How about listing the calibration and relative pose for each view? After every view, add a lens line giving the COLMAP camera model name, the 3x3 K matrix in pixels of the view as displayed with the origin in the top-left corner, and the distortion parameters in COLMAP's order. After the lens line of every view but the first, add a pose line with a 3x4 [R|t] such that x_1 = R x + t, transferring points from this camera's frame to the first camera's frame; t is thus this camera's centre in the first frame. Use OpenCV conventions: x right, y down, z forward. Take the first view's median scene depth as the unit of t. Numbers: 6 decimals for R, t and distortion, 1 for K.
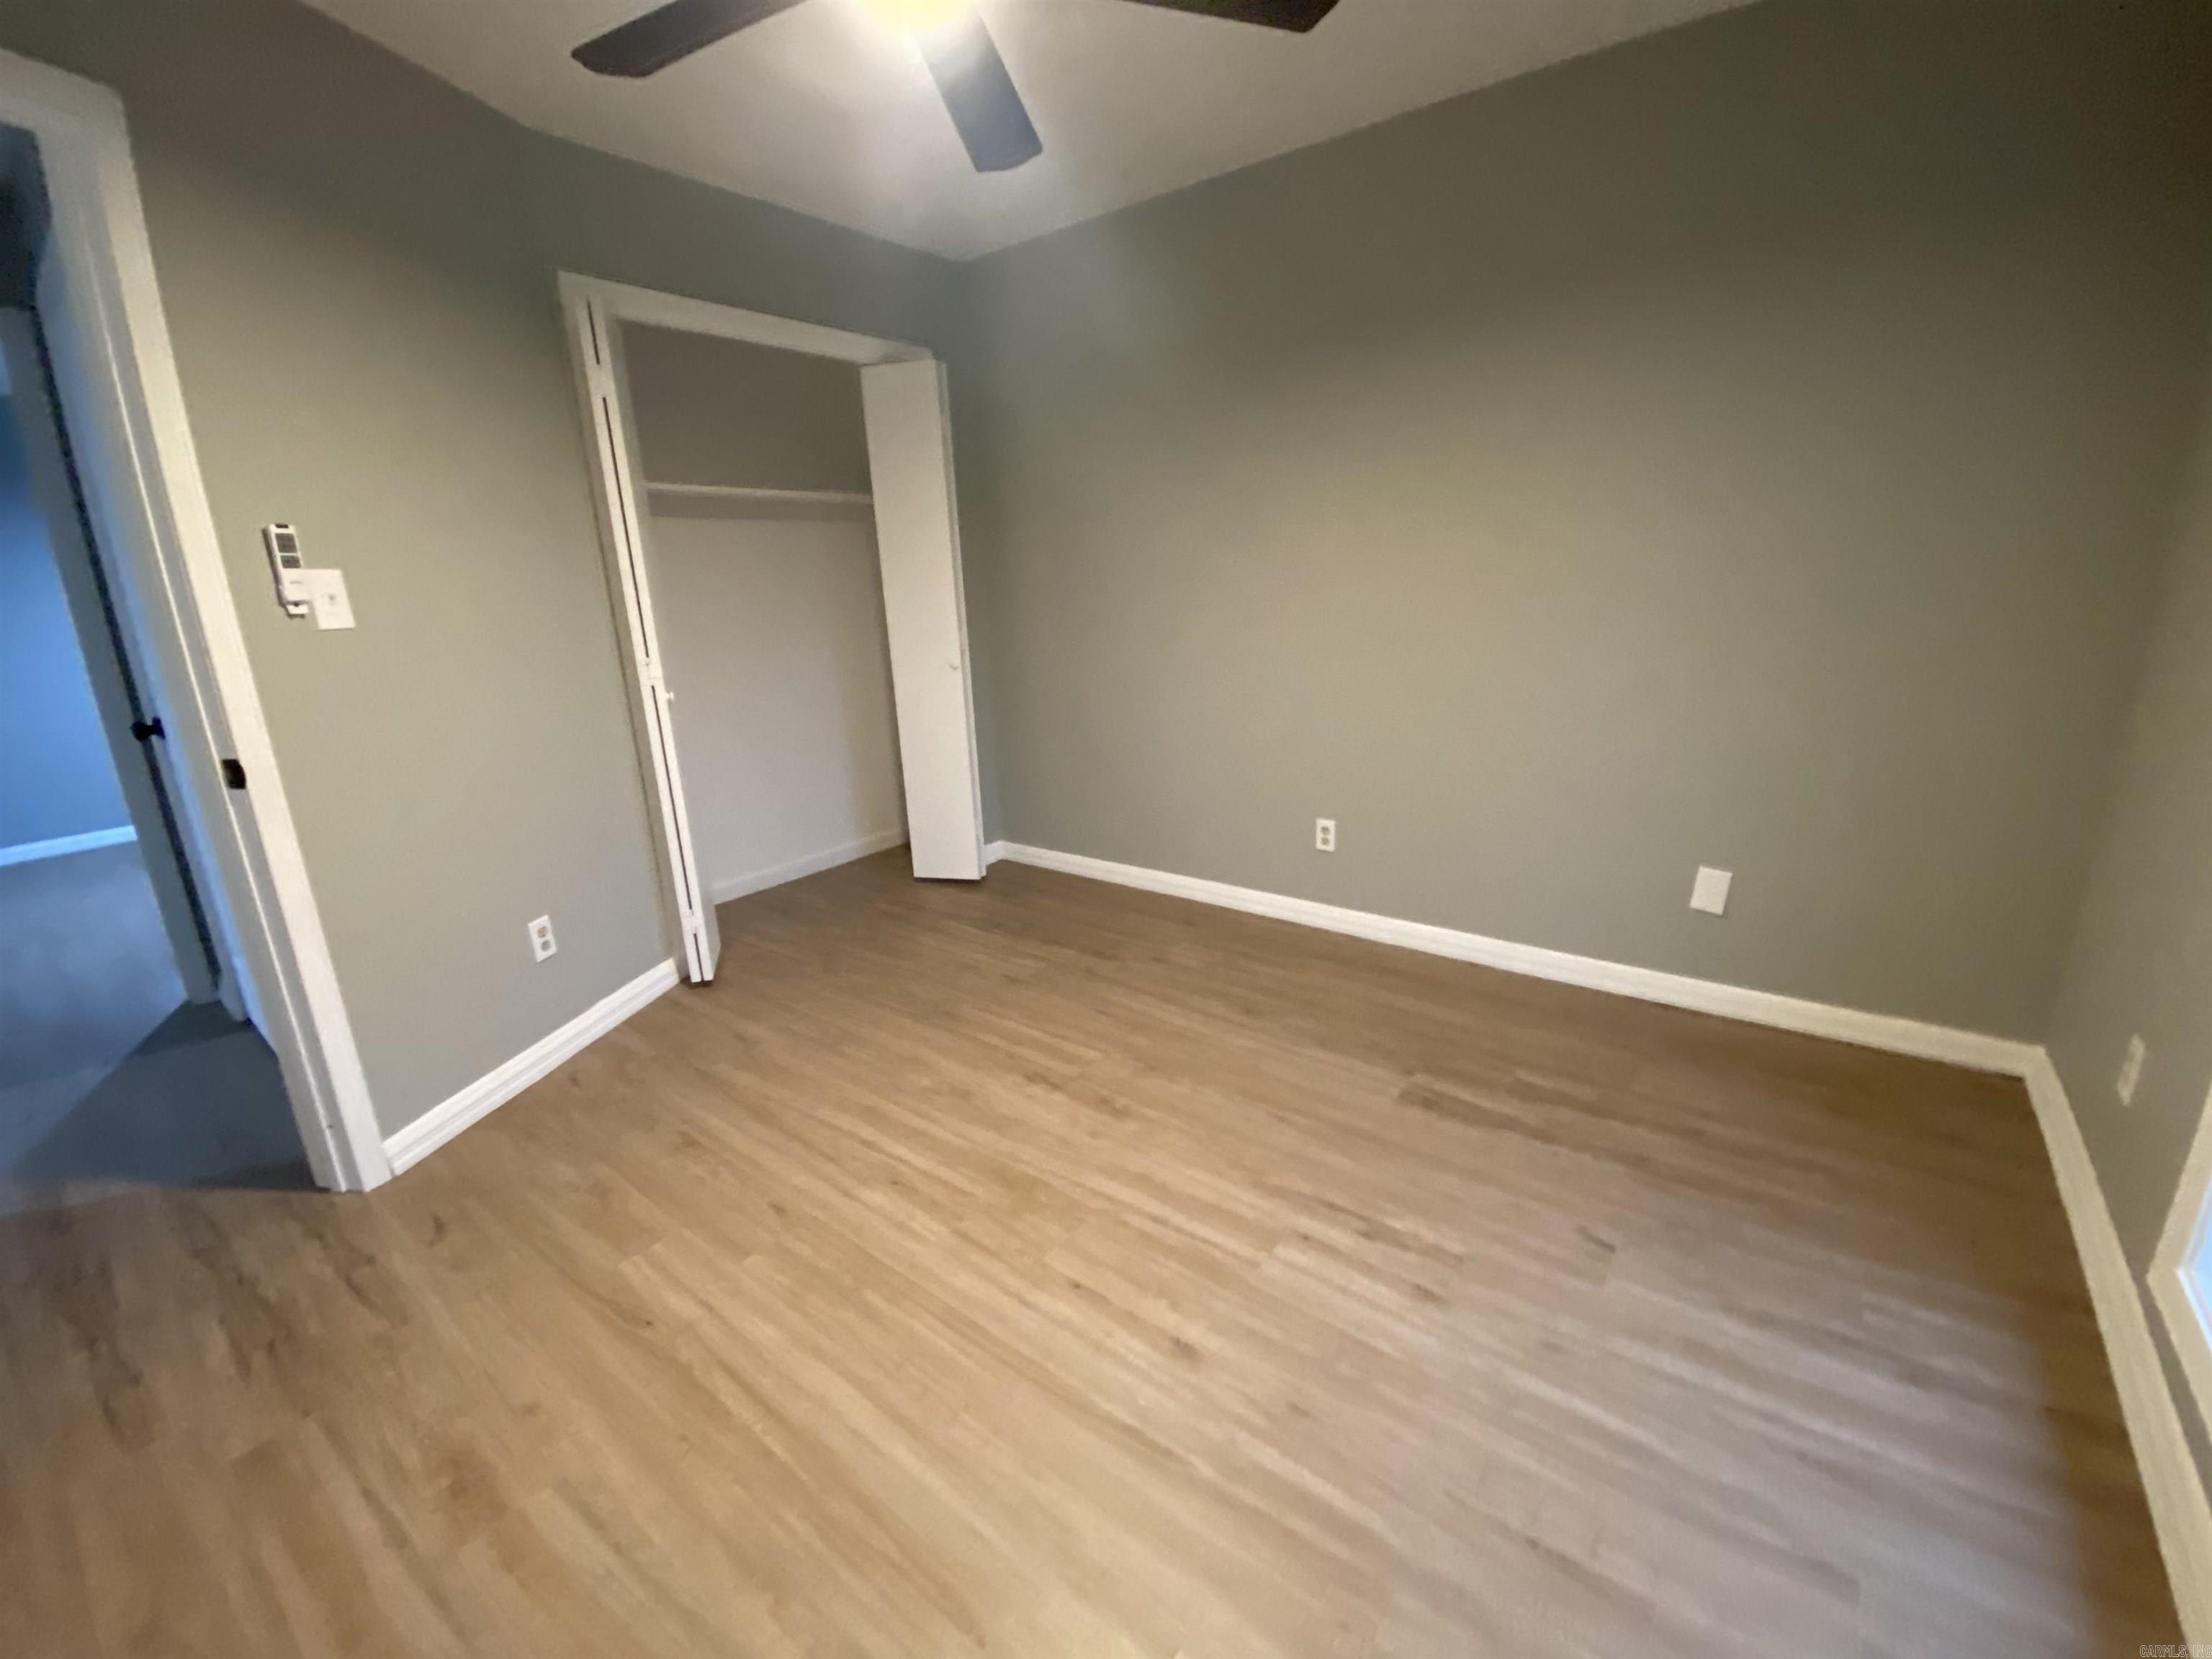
lens RADIAL K [[892.9, 0, 1100.1], [0, 892.9, 820.0], [0, 0, 1]] dist [0.031937, -0.027402]
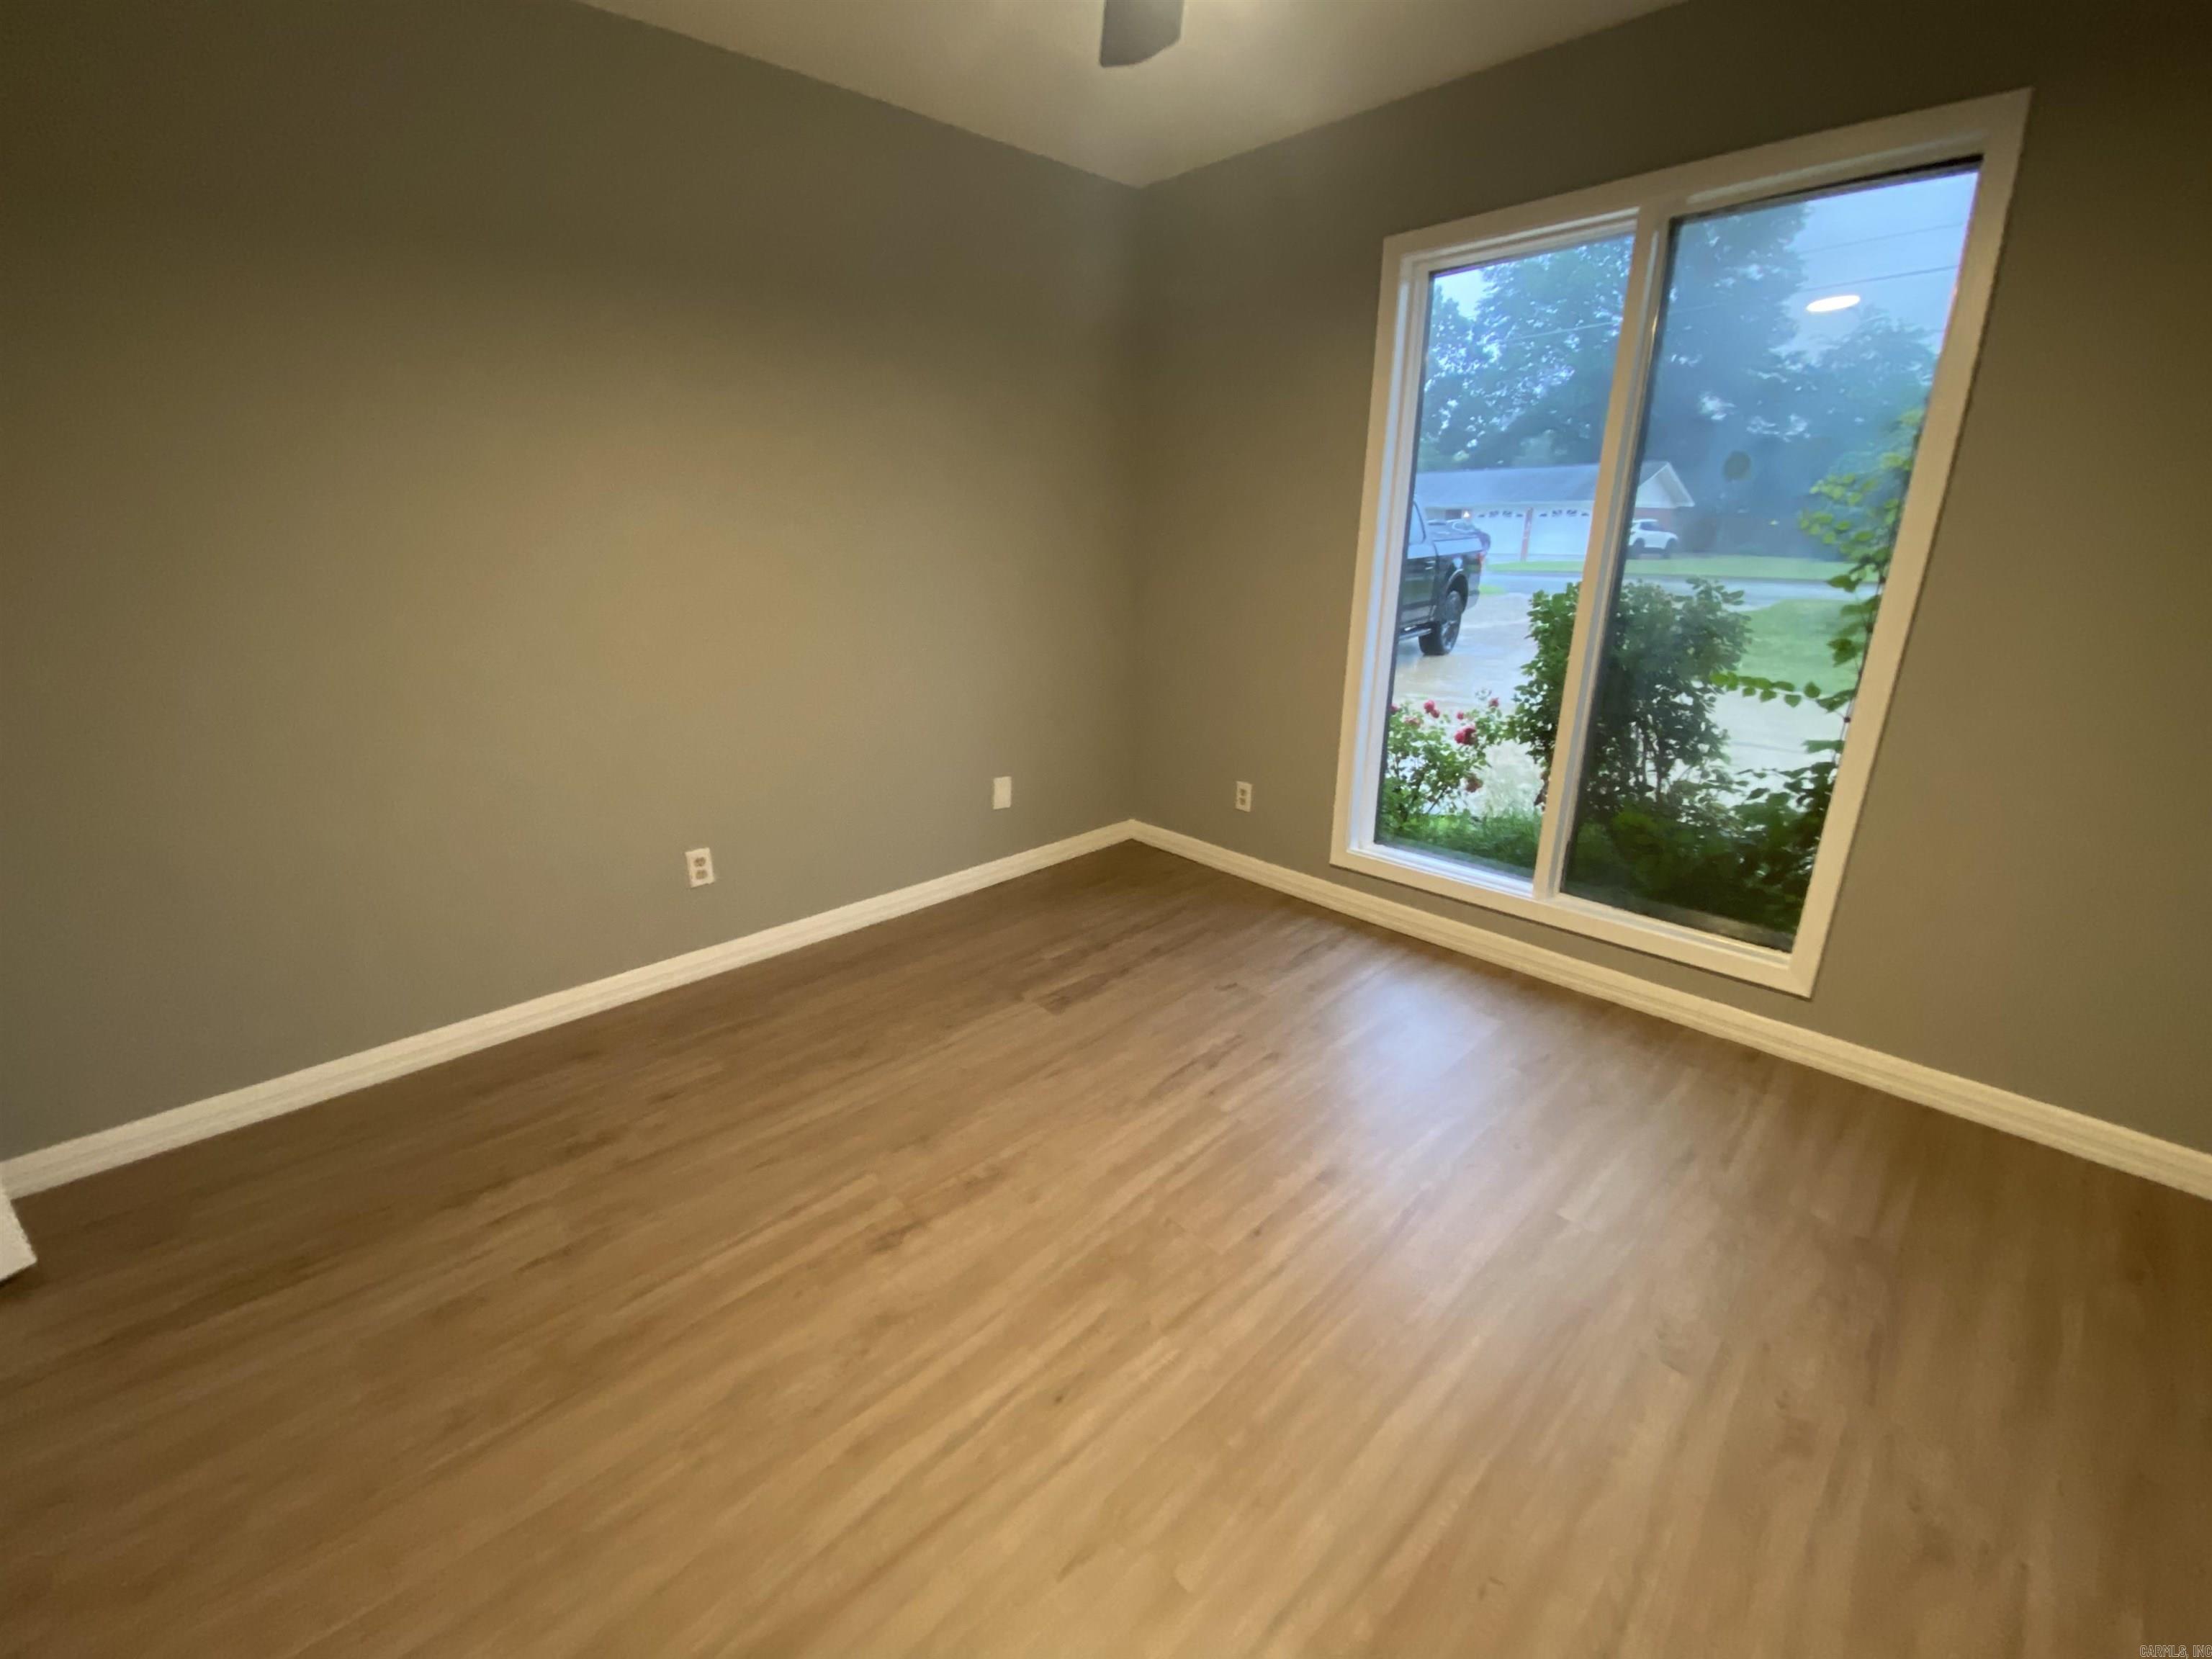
lens RADIAL K [[892.9, 0, 1100.1], [0, 892.9, 820.0], [0, 0, 1]] dist [0.031937, -0.027402]
pose [[0.158621, -0.274334, 0.948462, -0.711904], [0.259135, 0.938515, 0.228119, -0.181227], [-0.952727, 0.209596, 0.219958, 0.634649]]
